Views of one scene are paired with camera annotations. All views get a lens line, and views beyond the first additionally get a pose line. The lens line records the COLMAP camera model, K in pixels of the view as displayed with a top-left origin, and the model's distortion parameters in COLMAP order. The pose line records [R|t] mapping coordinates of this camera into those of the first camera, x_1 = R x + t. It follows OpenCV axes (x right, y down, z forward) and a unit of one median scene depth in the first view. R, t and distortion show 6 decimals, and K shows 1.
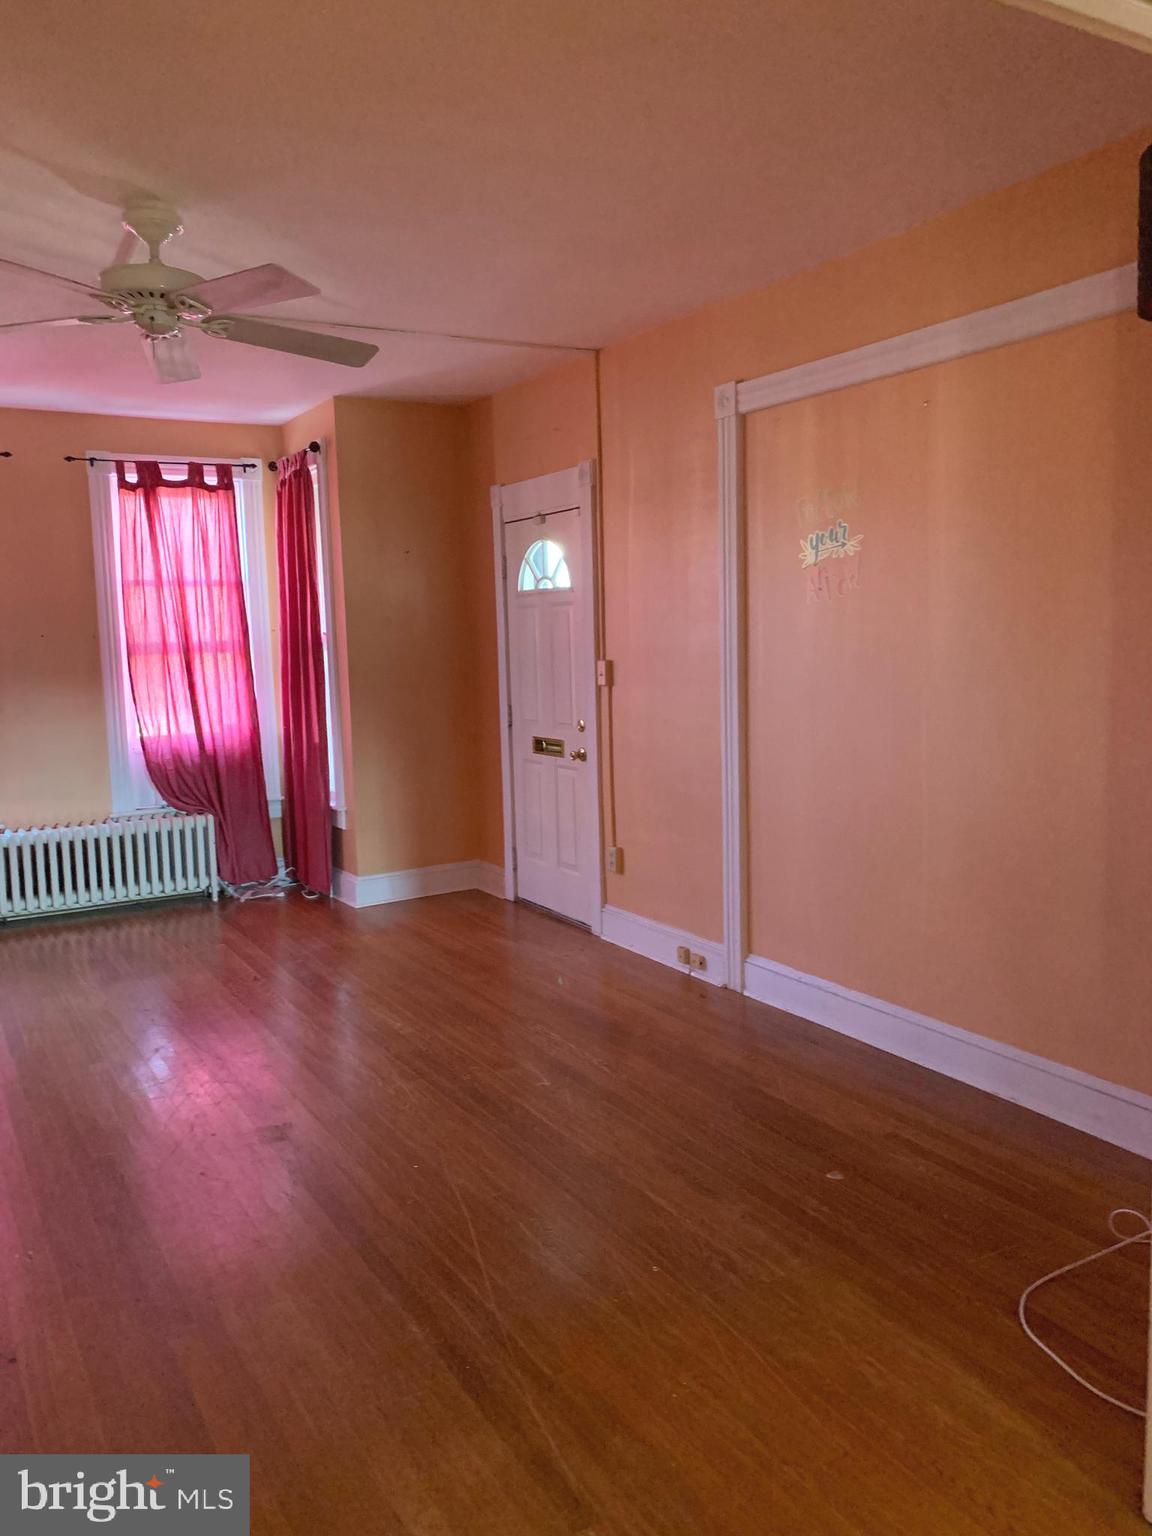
lens RADIAL K [[1165.1, 0, 576.0], [0, 1165.1, 768.0], [0, 0, 1]] dist [0.007119, 0.001085]
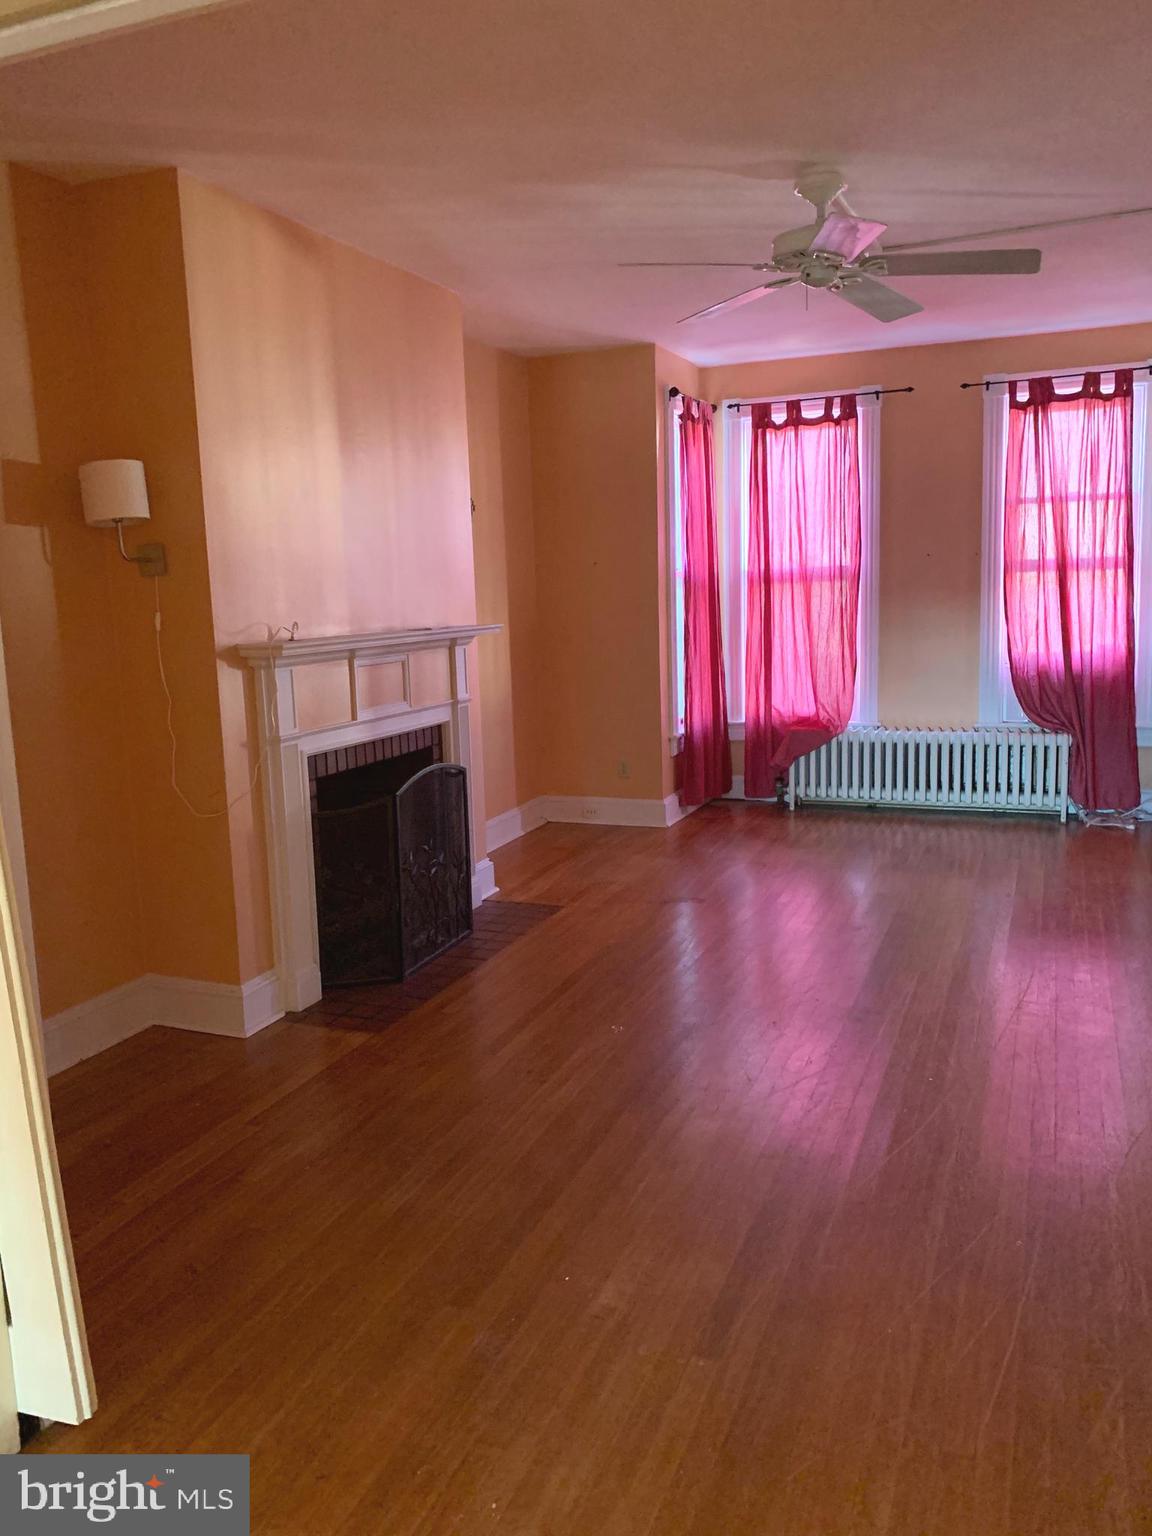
lens RADIAL K [[1171.7, 0, 573.7], [0, 1171.7, 759.2], [0, 0, 1]] dist [0.009138, -0.000898]
pose [[0.604272, 0.129596, -0.786168, 0.223392], [-0.078727, 0.991567, 0.102942, -0.008813], [0.792879, -0.000312, 0.609379, 0.061101]]
